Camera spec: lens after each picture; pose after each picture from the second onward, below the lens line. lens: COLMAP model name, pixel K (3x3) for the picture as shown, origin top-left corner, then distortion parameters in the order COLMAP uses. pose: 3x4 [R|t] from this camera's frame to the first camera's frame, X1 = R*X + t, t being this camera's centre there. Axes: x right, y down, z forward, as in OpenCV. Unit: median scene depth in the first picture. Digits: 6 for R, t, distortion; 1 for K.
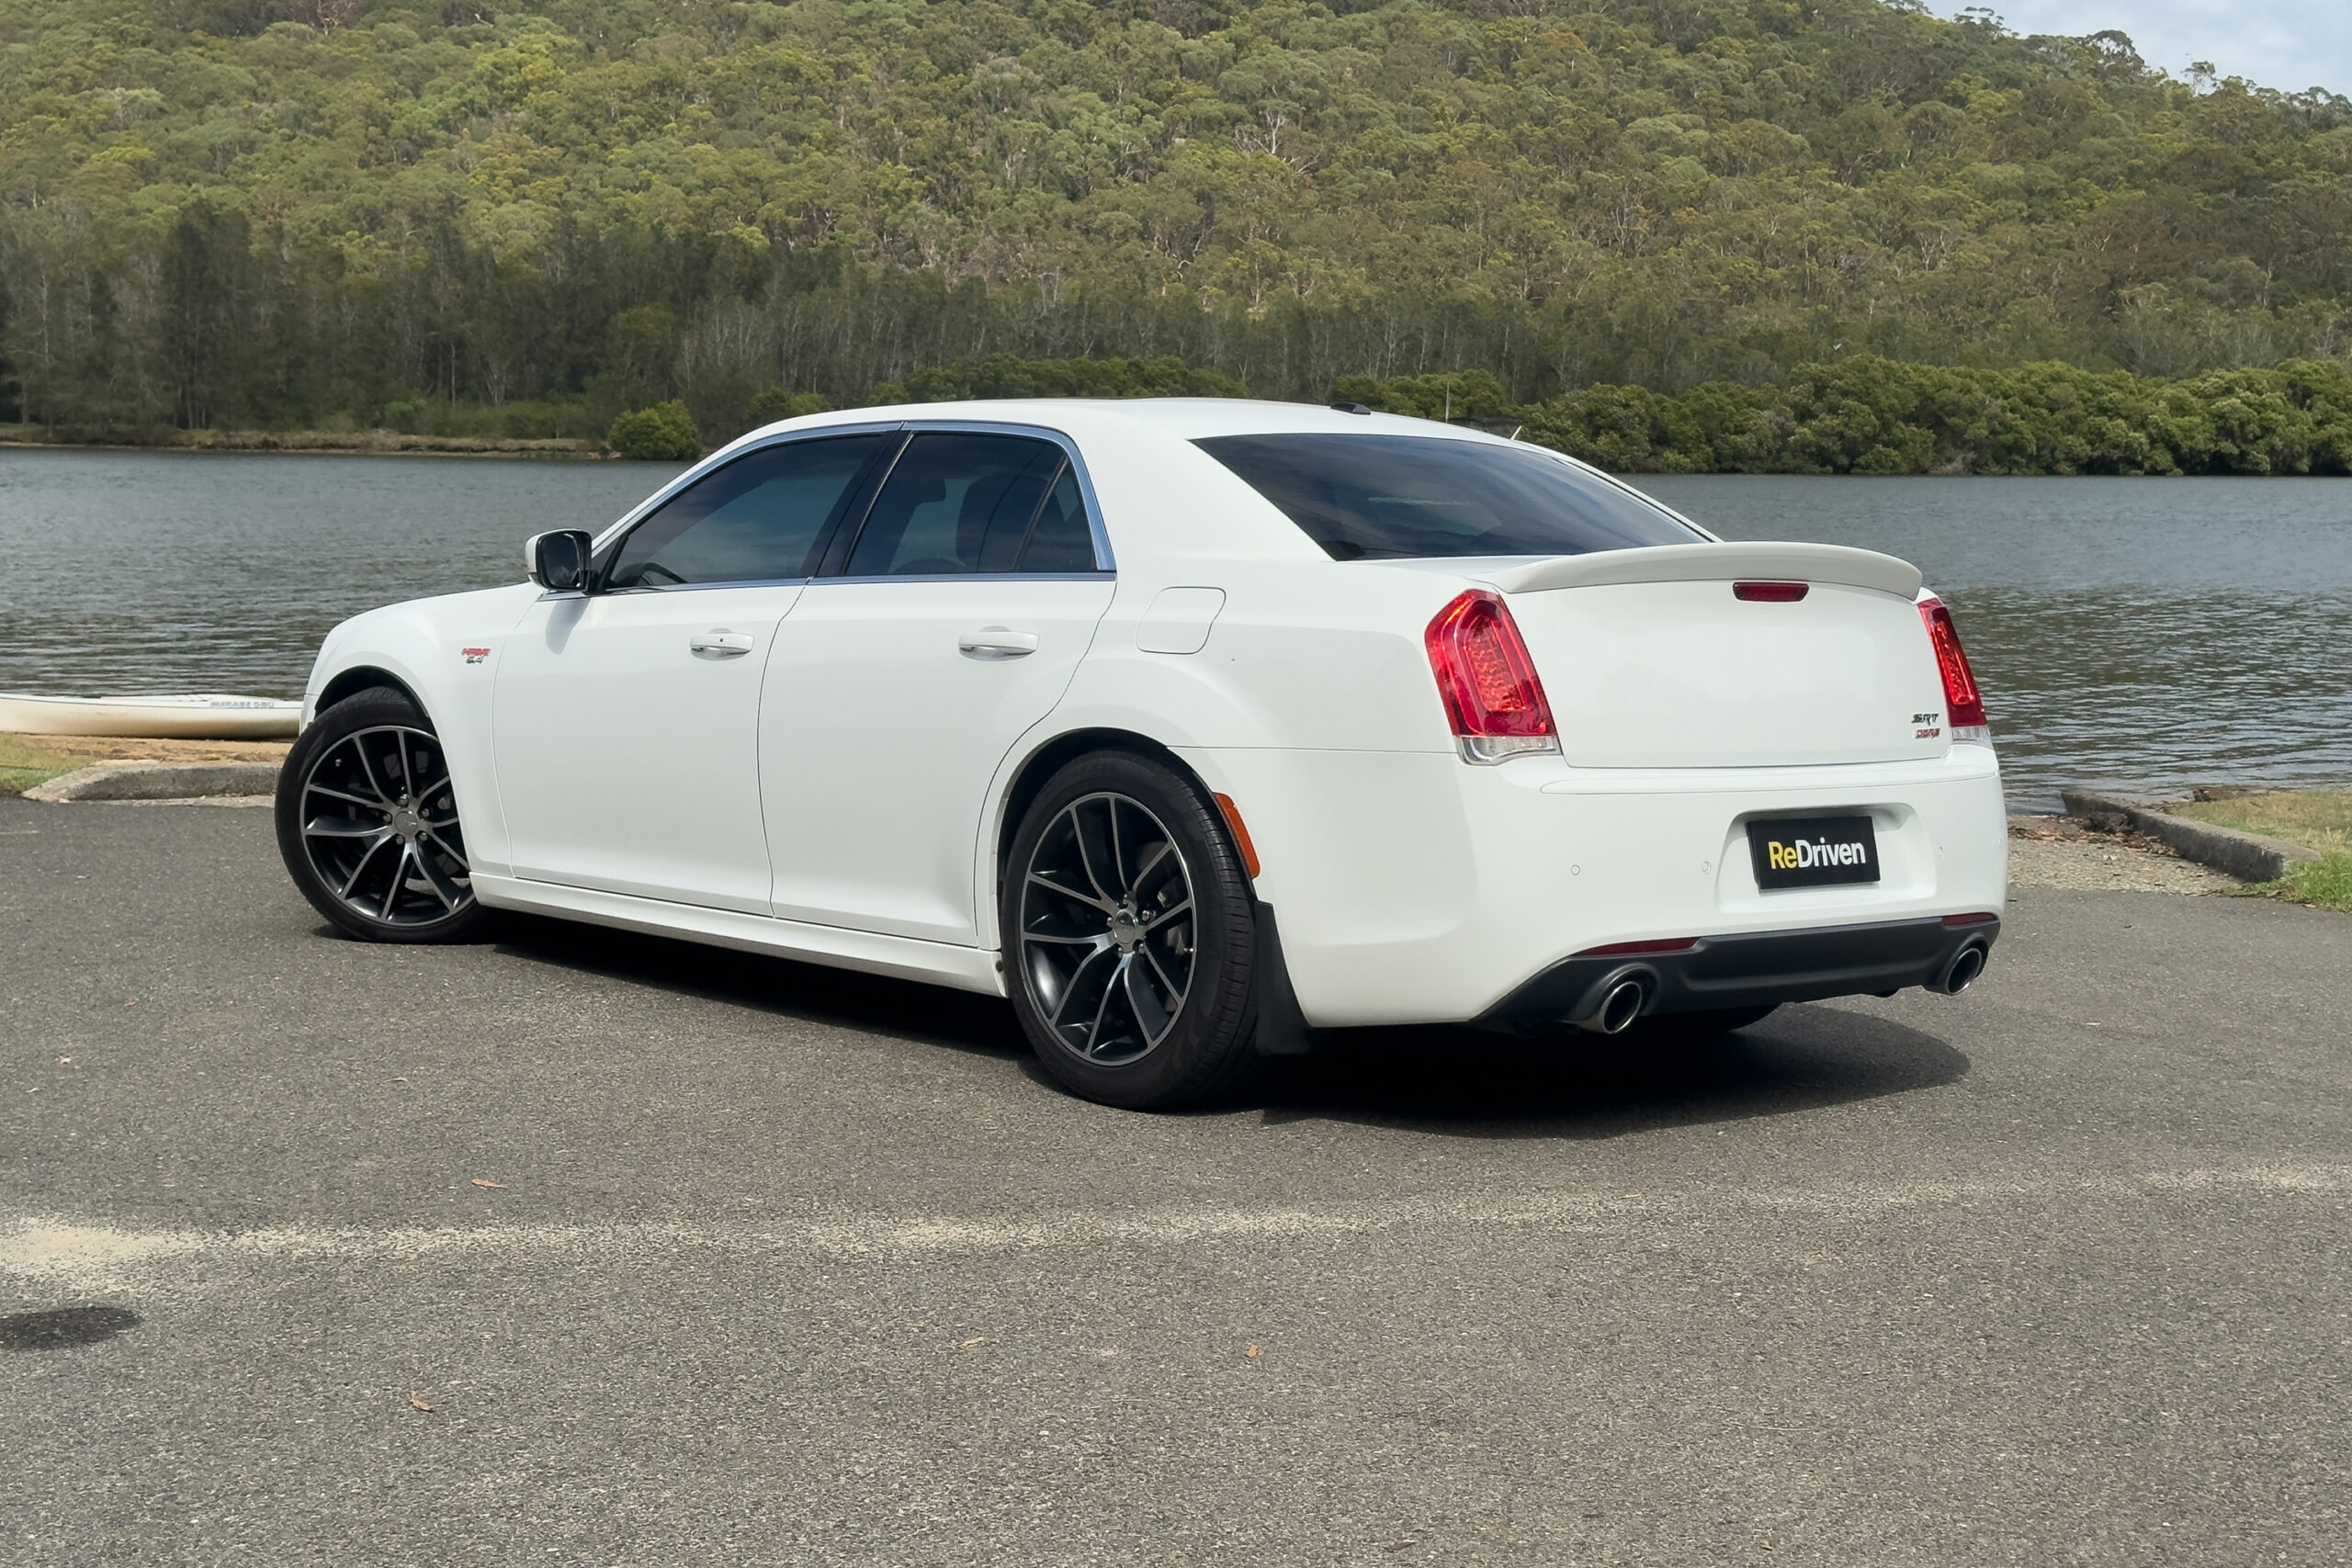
lens RADIAL K [[3280.8, 0, 1176.9], [0, 3280.8, 827.8], [0, 0, 1]] dist [0.088204, 0.000000]
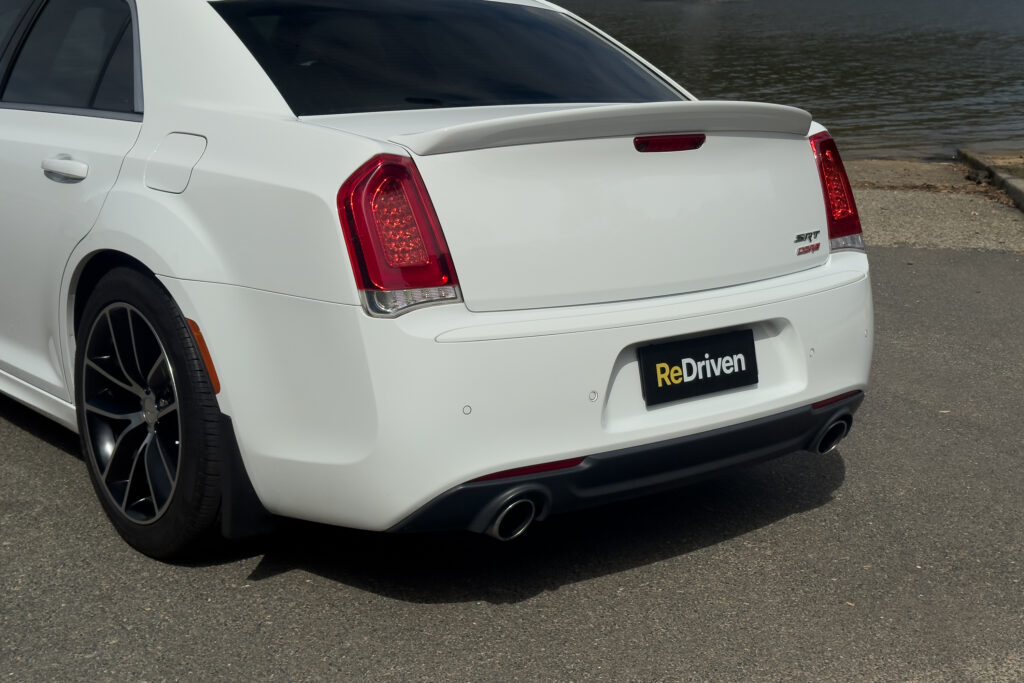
lens RADIAL K [[1428.5, 0, 517.4], [0, 1428.5, 341.5], [0, 0, 1]] dist [0.088204, 0.000000]
pose [[0.999352, 0.006401, -0.035408, 0.144787], [-0.001111, 0.989069, 0.147450, -0.076692], [0.035965, -0.147316, 0.988435, 0.484081]]
